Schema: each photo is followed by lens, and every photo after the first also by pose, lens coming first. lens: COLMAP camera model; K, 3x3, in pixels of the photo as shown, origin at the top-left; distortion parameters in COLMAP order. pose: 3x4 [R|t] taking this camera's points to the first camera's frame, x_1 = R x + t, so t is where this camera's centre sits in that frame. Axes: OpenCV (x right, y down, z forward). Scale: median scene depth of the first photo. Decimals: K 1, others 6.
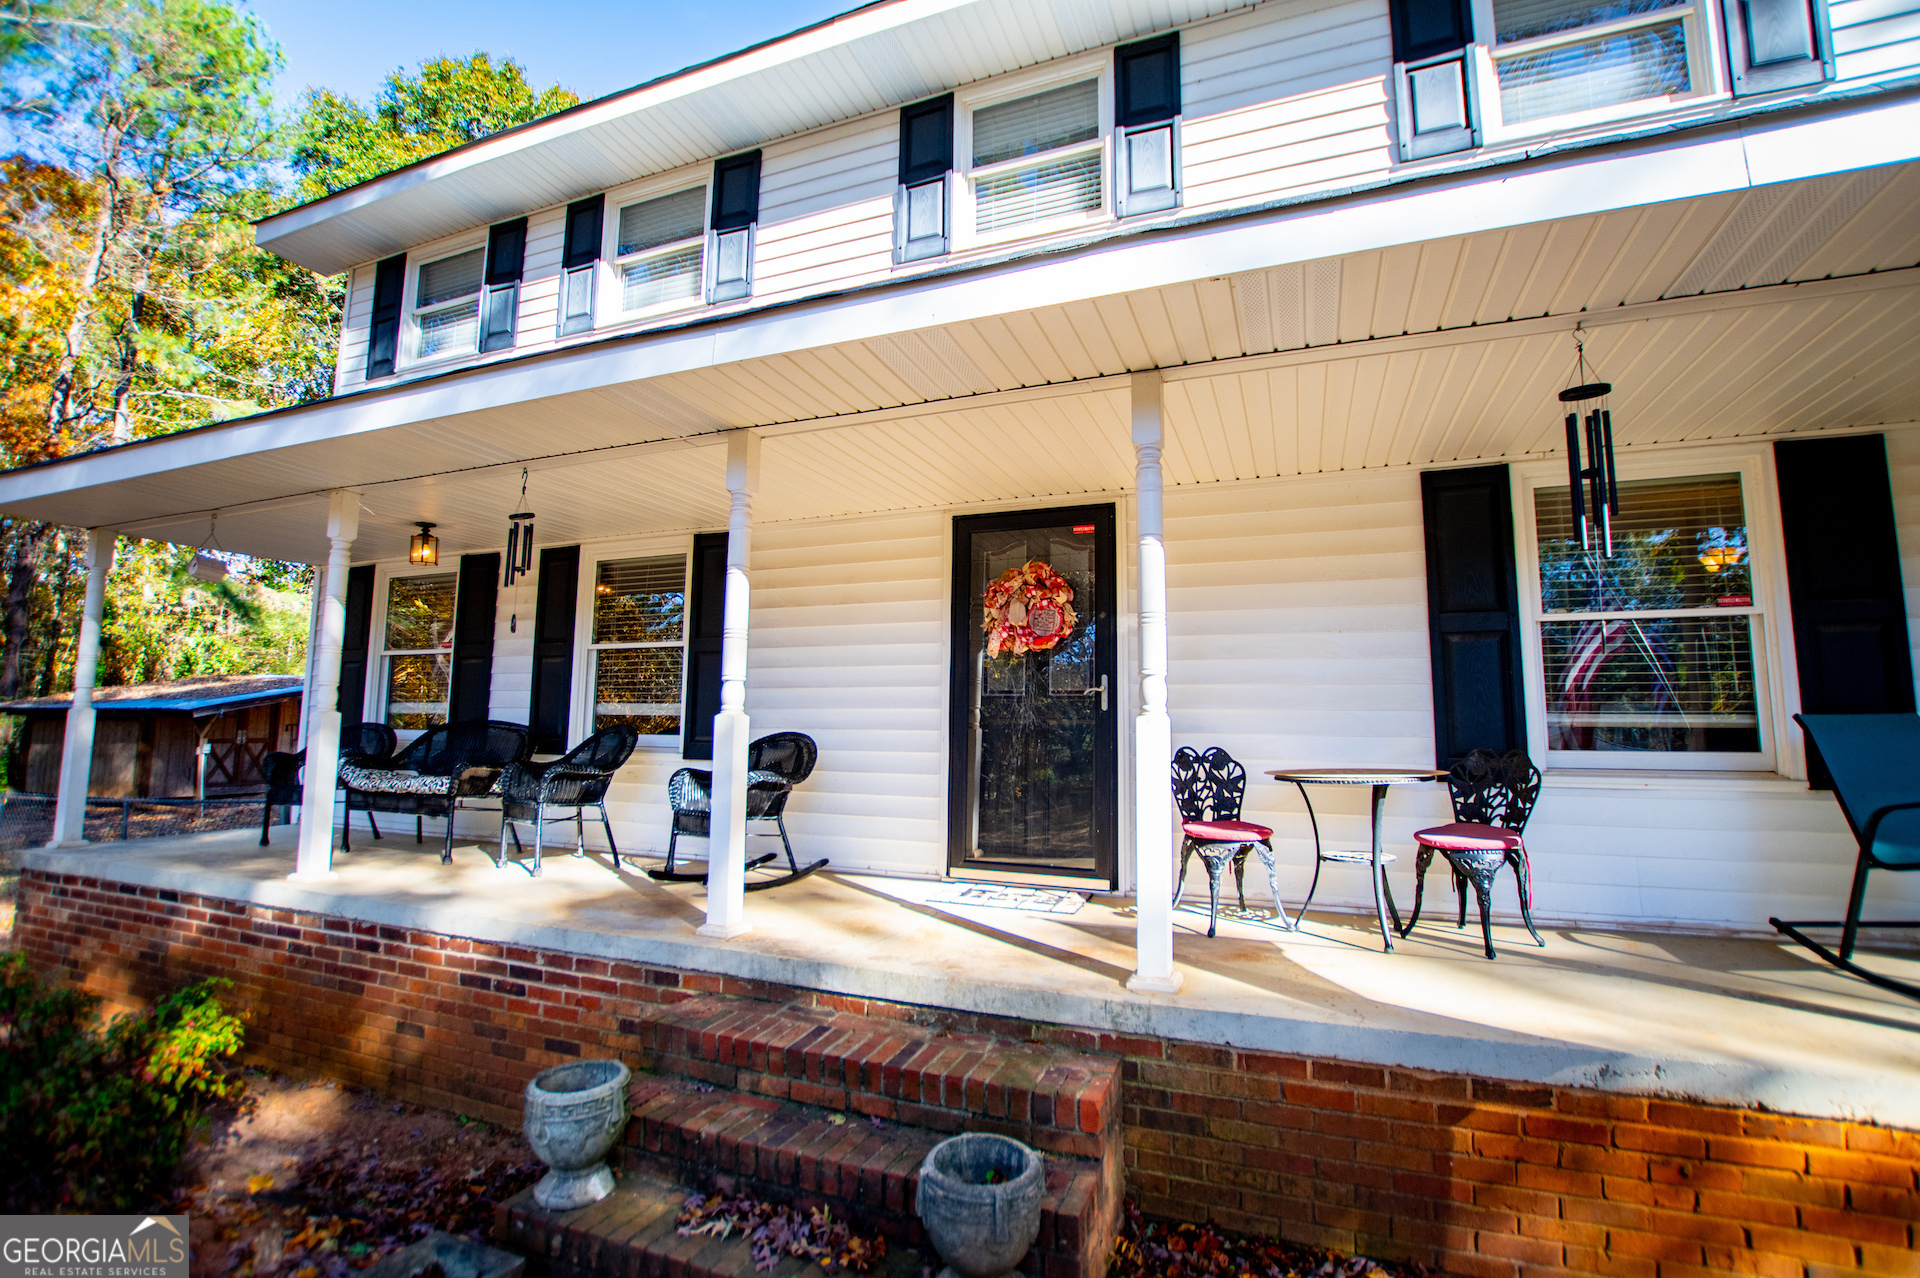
lens RADIAL K [[856.1, 0, 962.4], [0, 856.1, 637.1], [0, 0, 1]] dist [-0.037278, 0.007567]
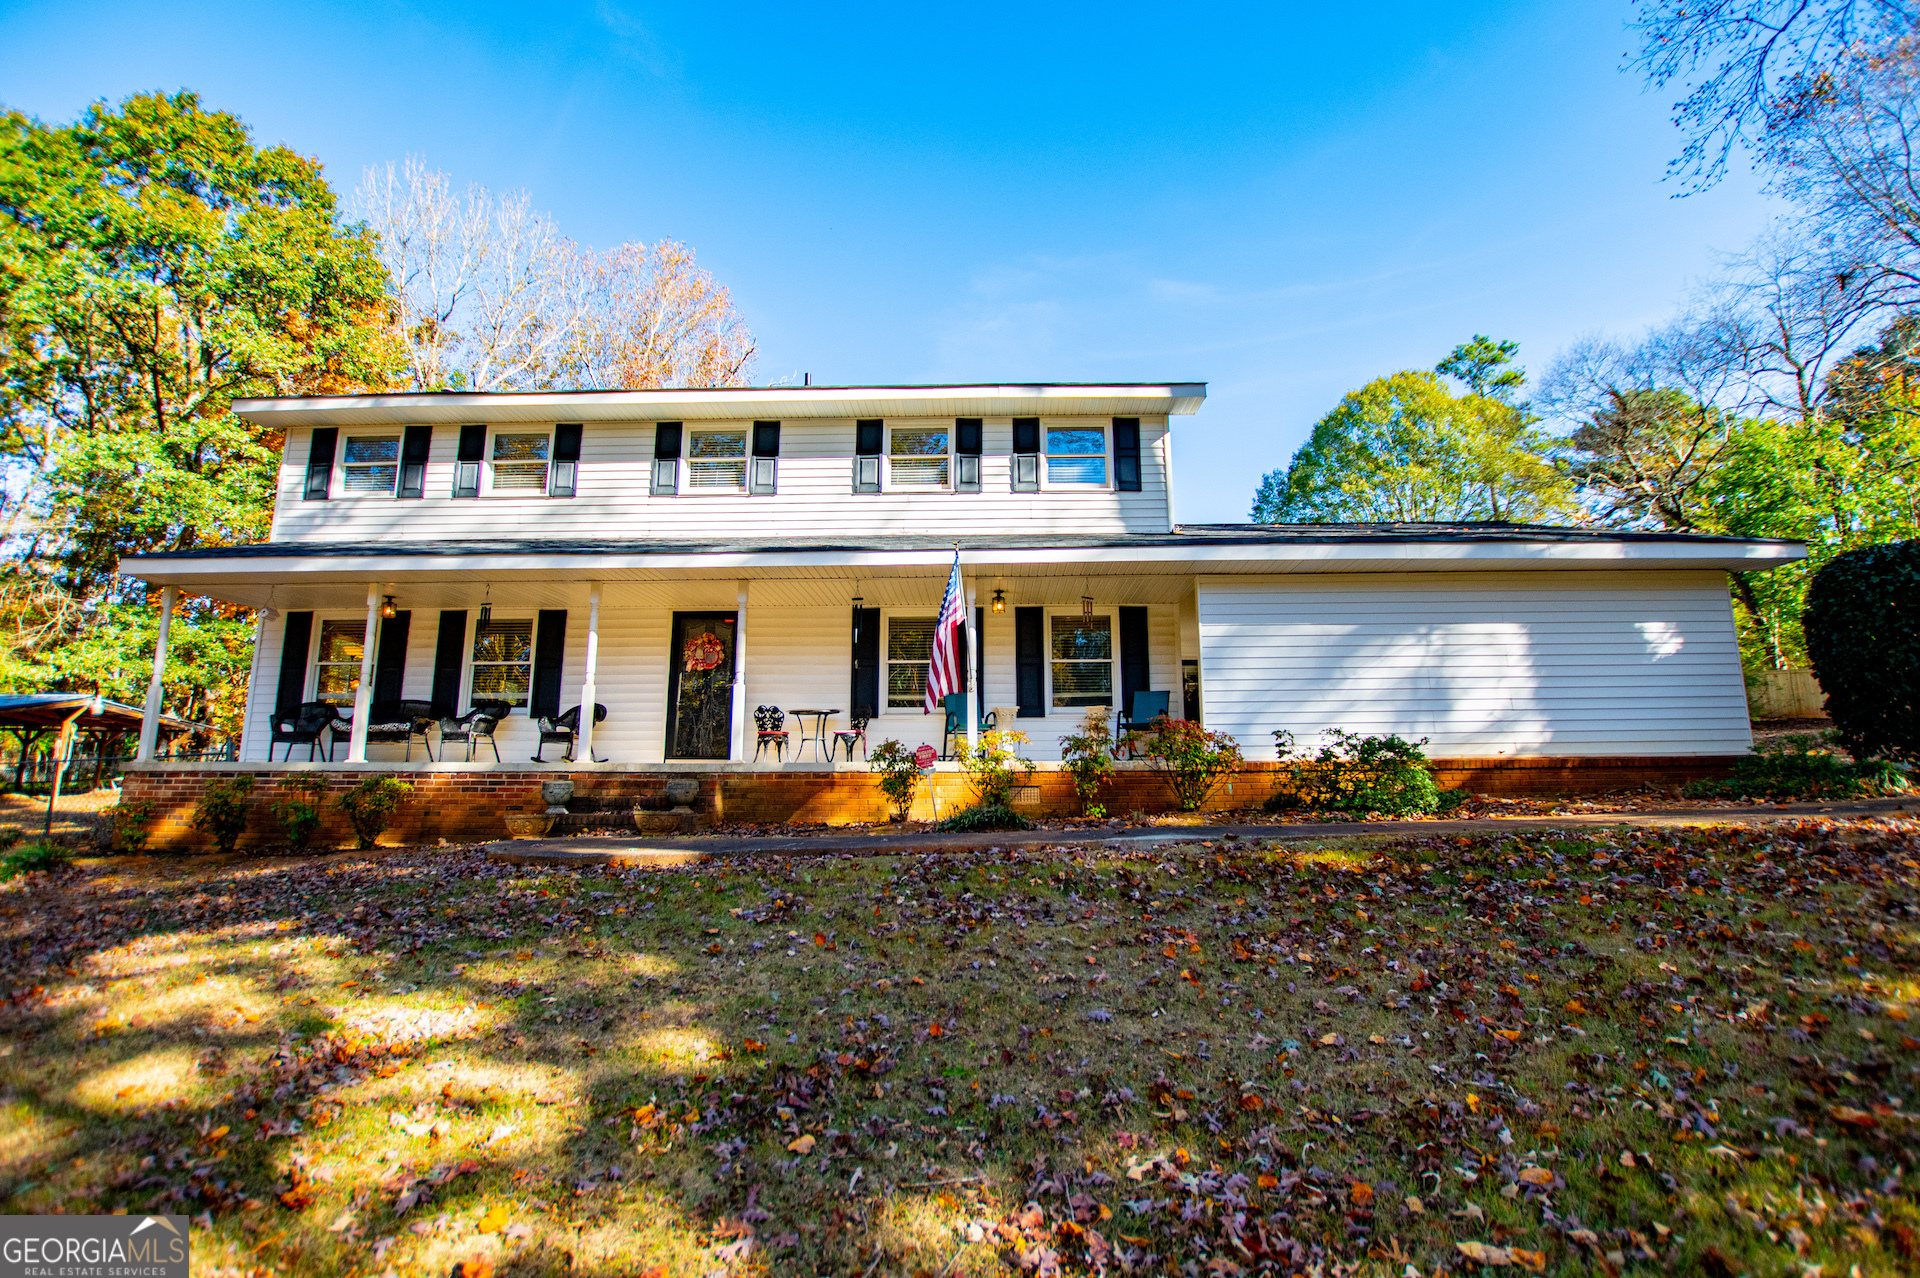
lens RADIAL K [[856.1, 0, 967.0], [0, 856.1, 638.5], [0, 0, 1]] dist [-0.037278, 0.007567]
pose [[0.936187, 0.047731, 0.348247, -0.062735], [-0.024201, 0.997139, -0.071610, 0.074500], [-0.350668, 0.058613, 0.934664, -1.360067]]
